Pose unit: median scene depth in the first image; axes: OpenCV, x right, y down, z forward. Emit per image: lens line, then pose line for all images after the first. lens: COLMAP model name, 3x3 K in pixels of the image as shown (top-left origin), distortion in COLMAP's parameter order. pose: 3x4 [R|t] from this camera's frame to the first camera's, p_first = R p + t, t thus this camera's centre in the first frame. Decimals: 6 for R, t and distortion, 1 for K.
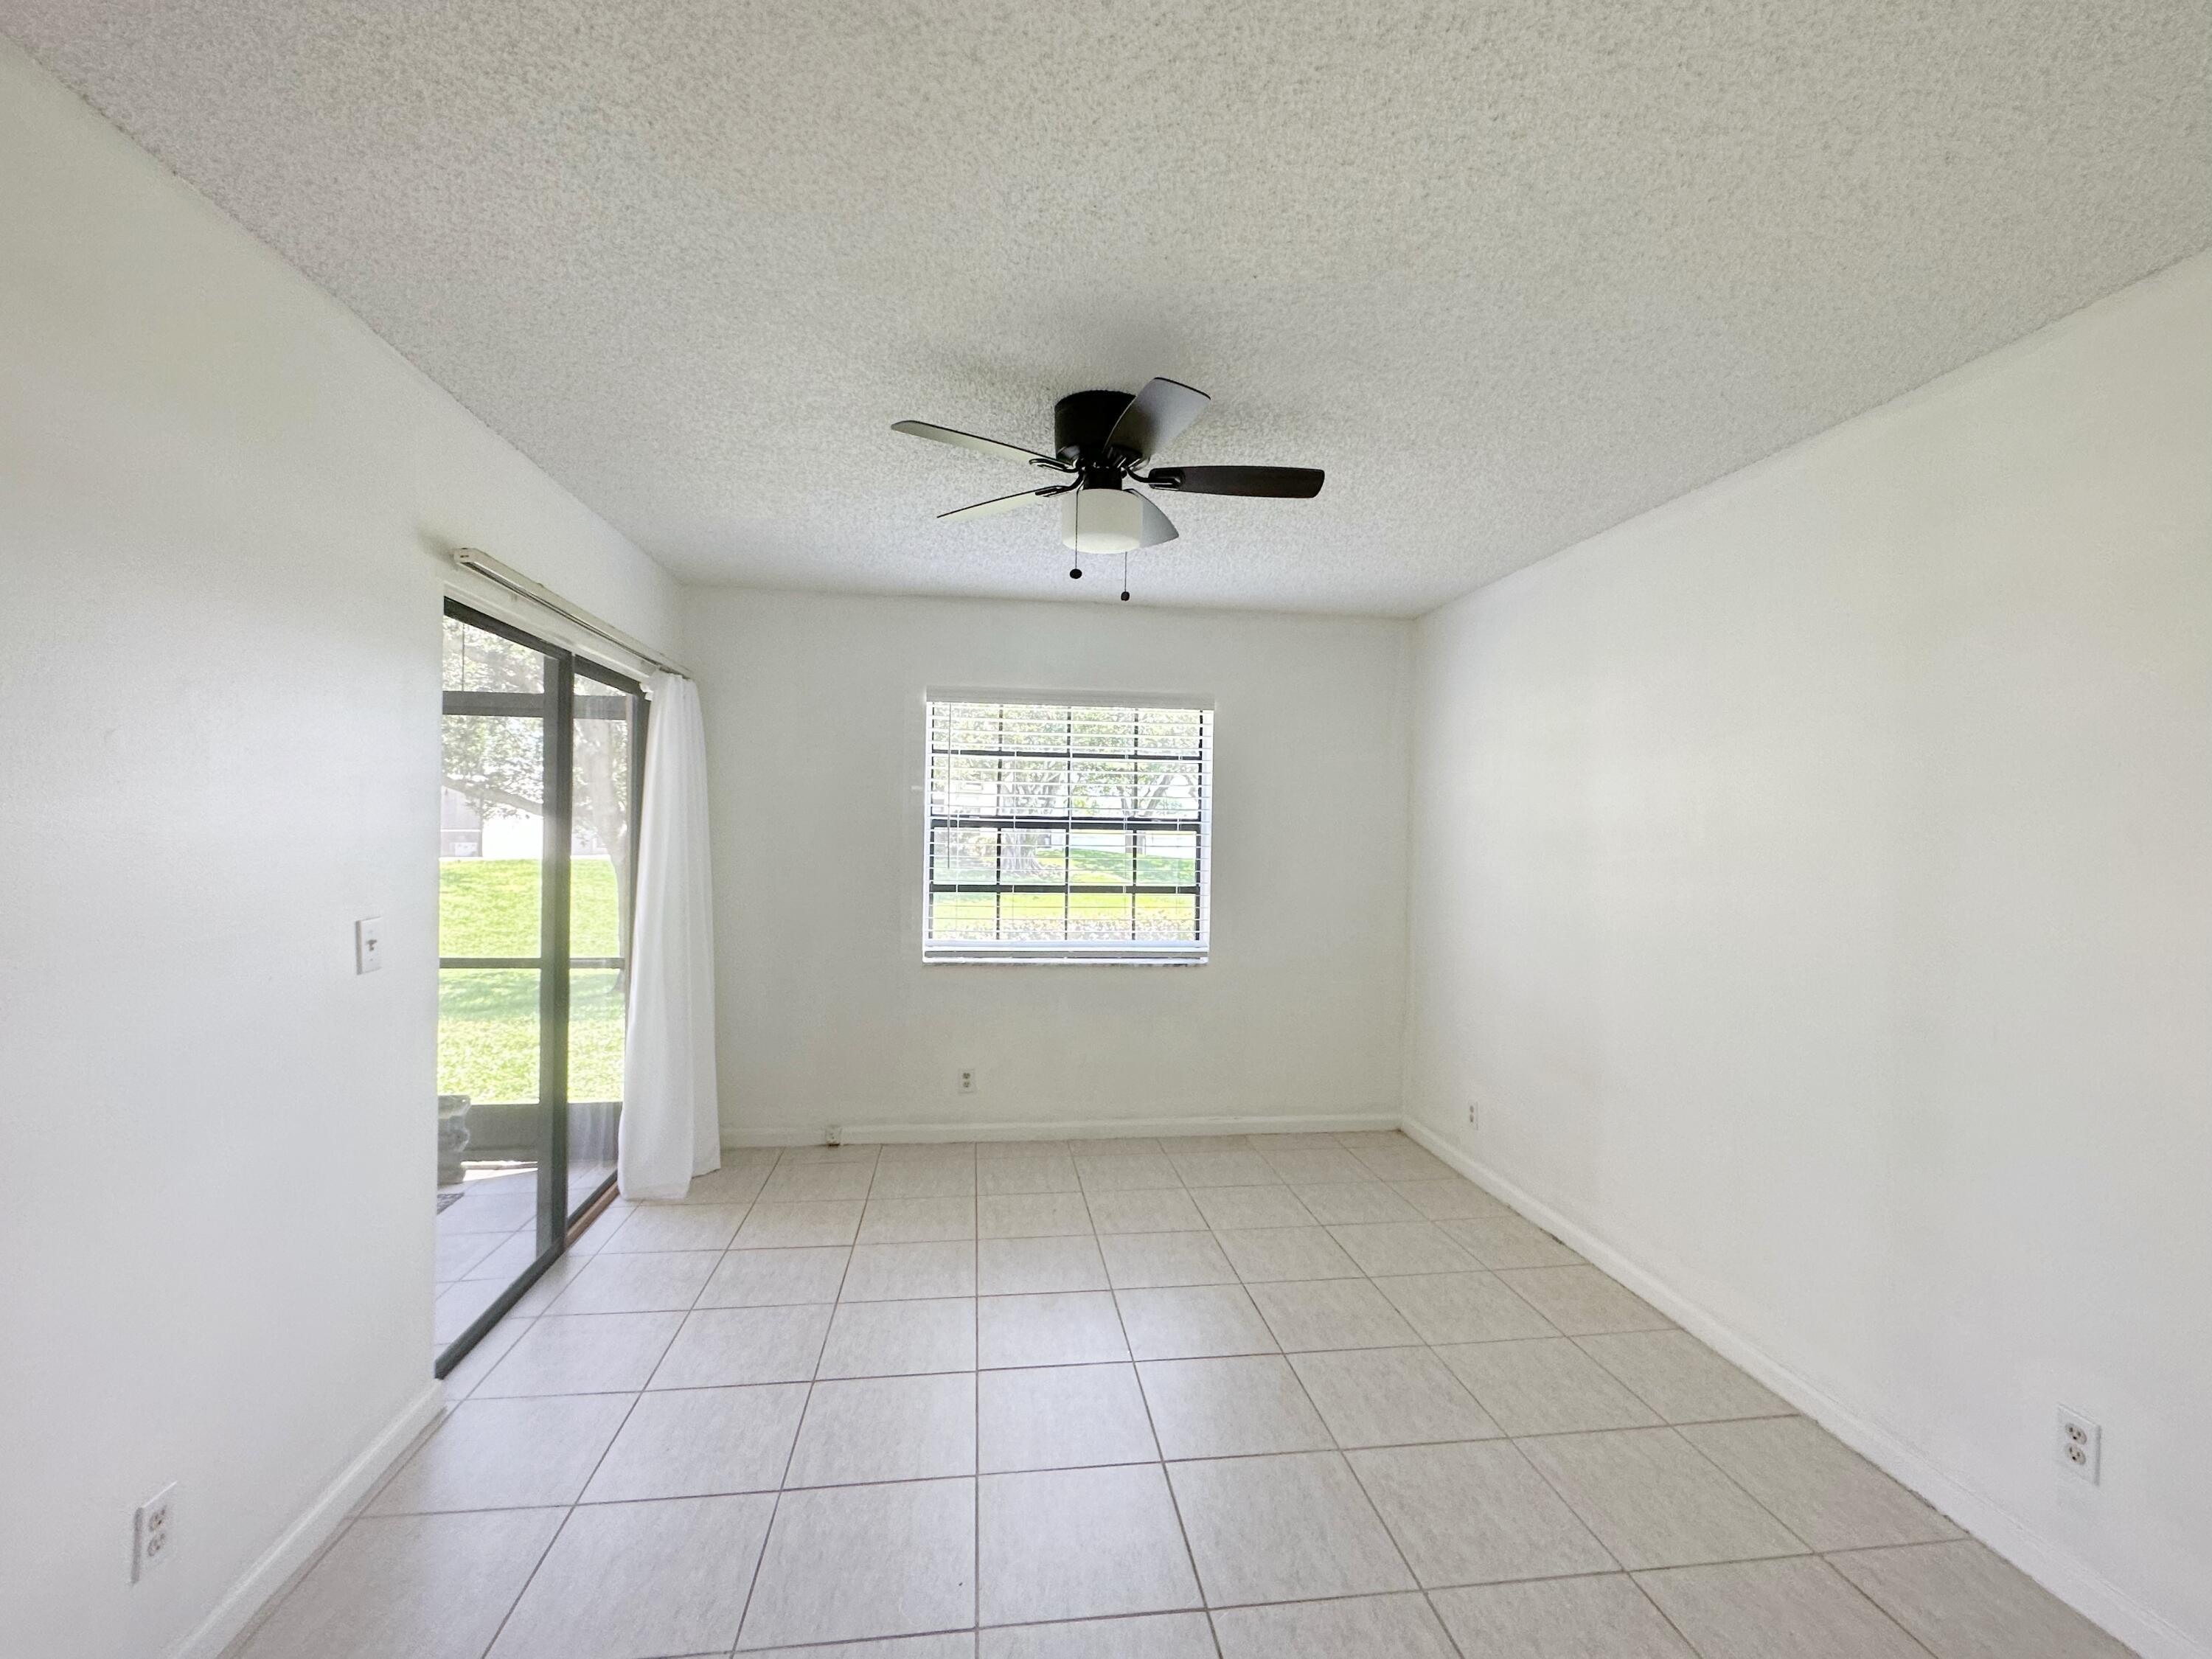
lens RADIAL K [[976.6, 0, 1108.5], [0, 976.6, 825.2], [0, 0, 1]] dist [-0.003758, 0.000902]
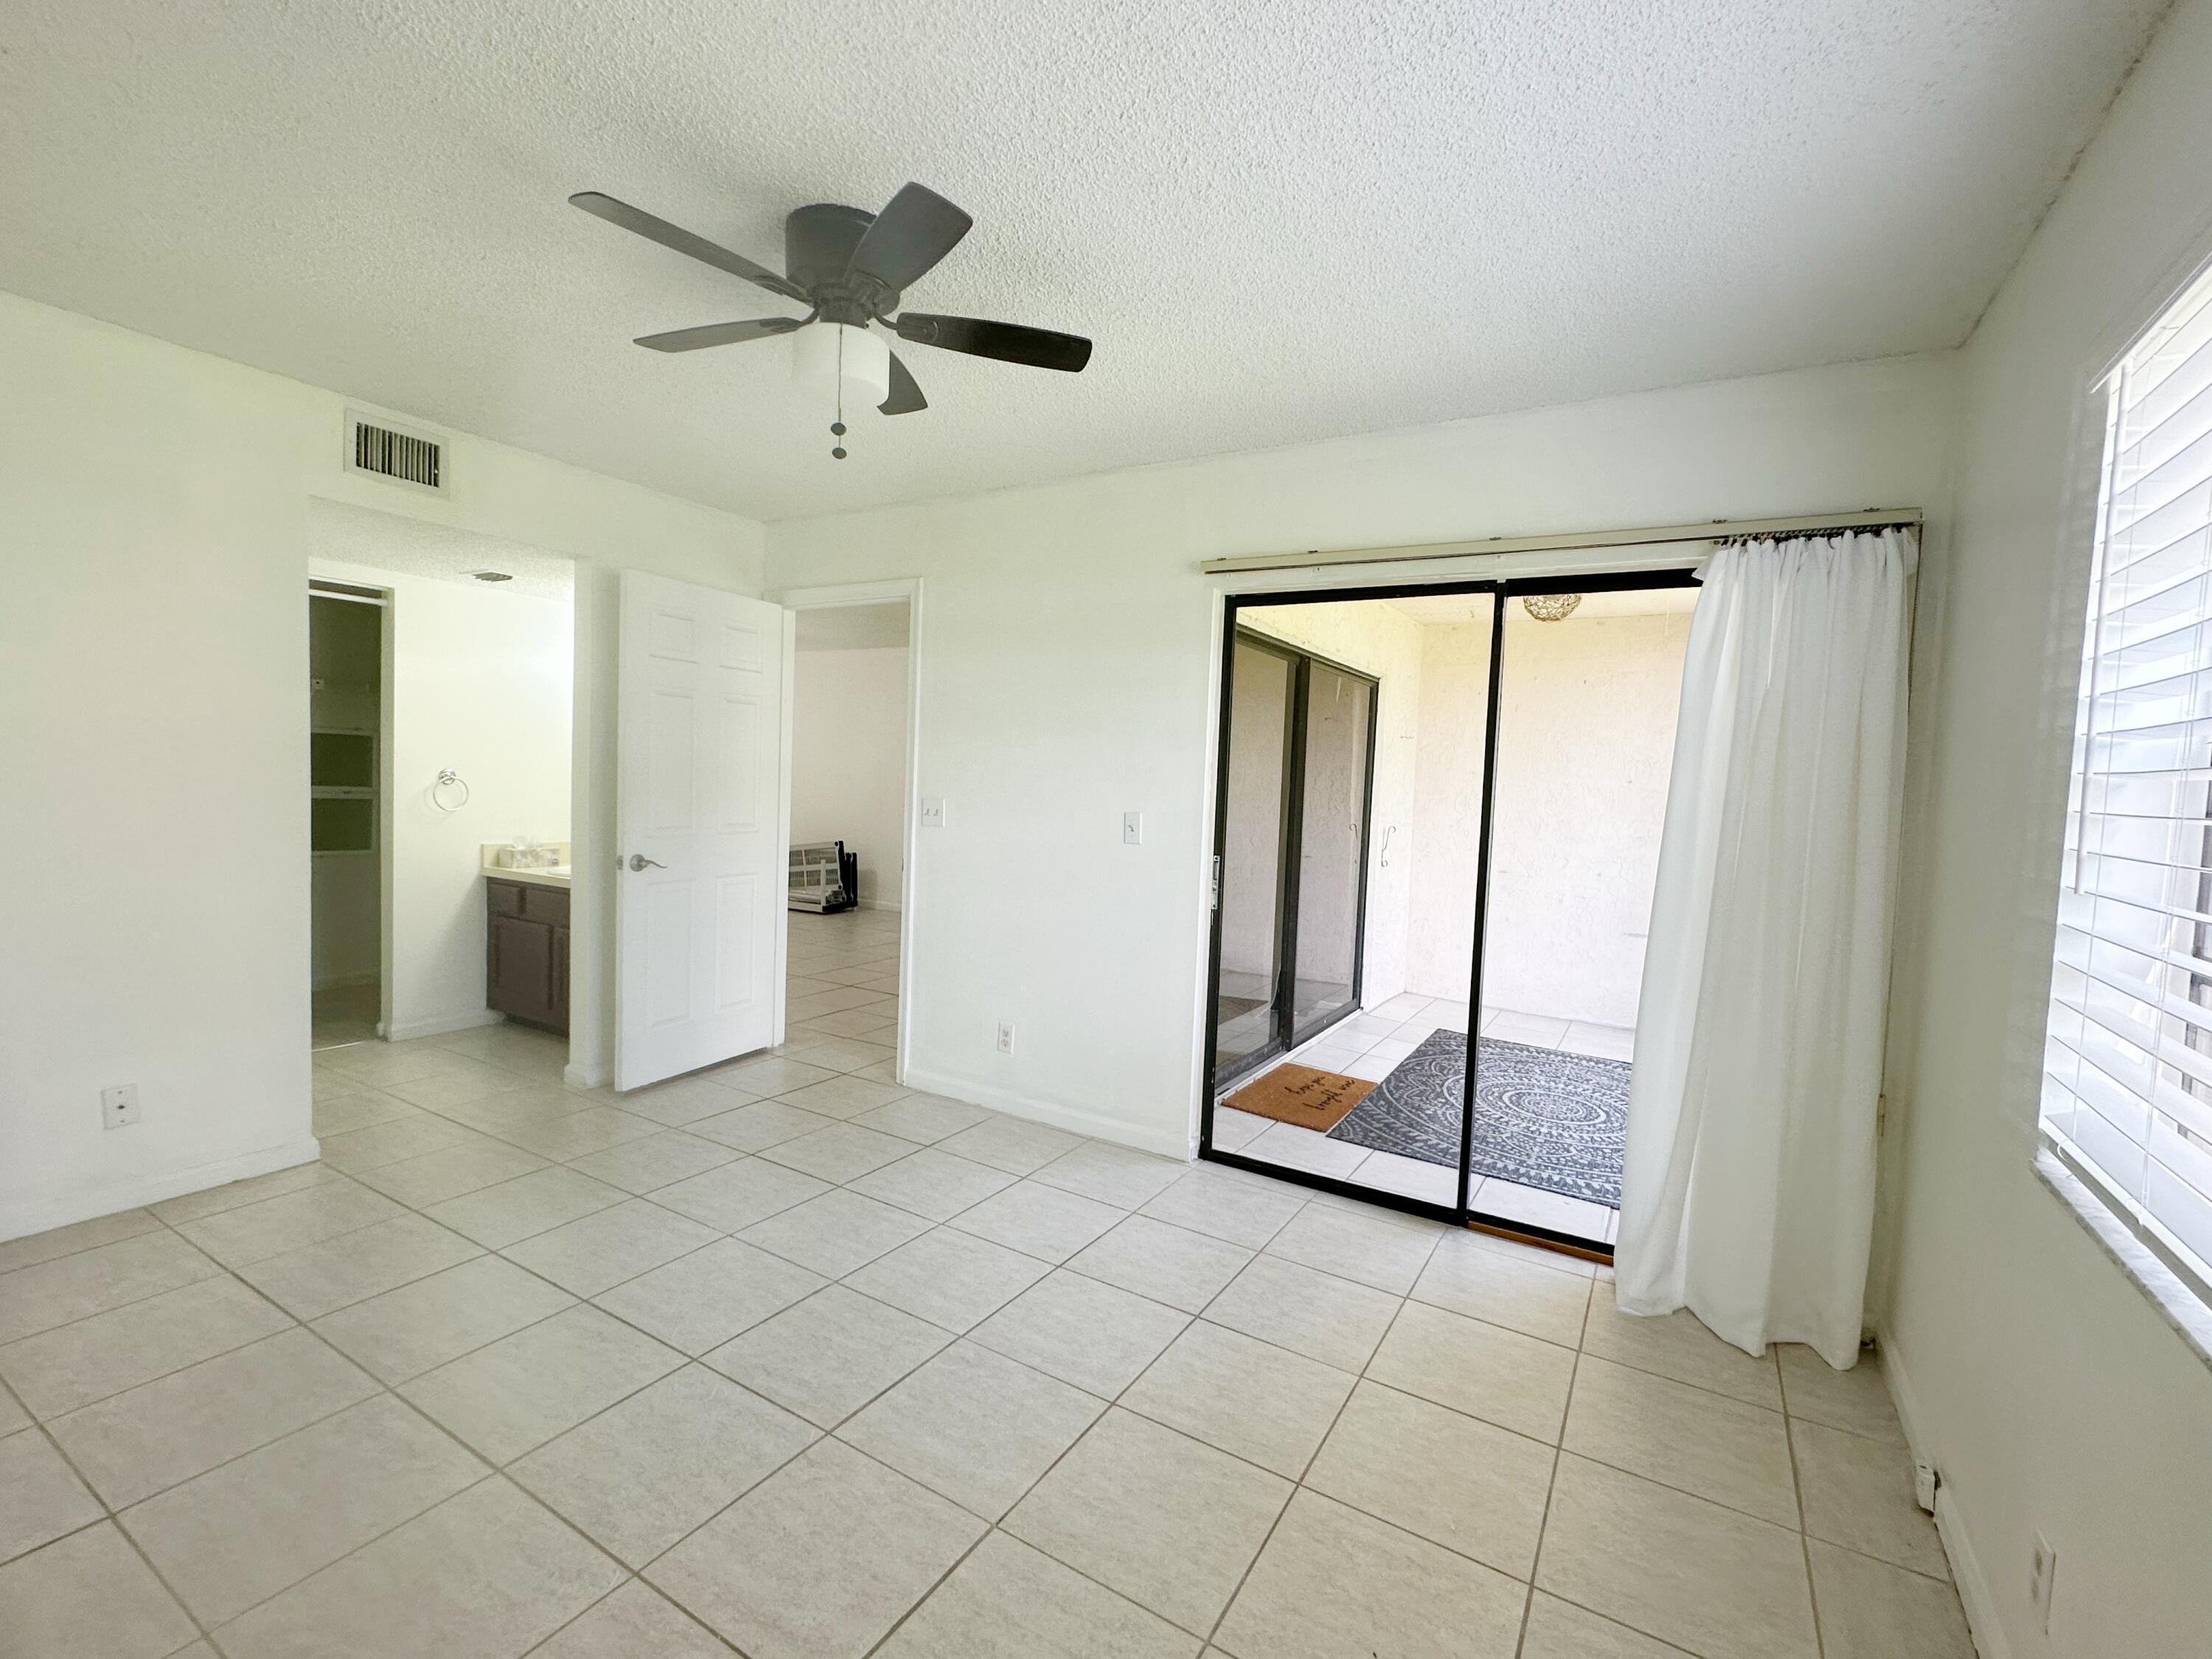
lens RADIAL K [[976.6, 0, 1108.2], [0, 976.6, 830.9], [0, 0, 1]] dist [-0.003758, 0.000902]
pose [[-0.619616, -0.005027, -0.784889, 0.449407], [-0.060679, 0.997294, 0.041515, 0.043515], [0.782556, 0.073349, -0.618244, 1.487891]]
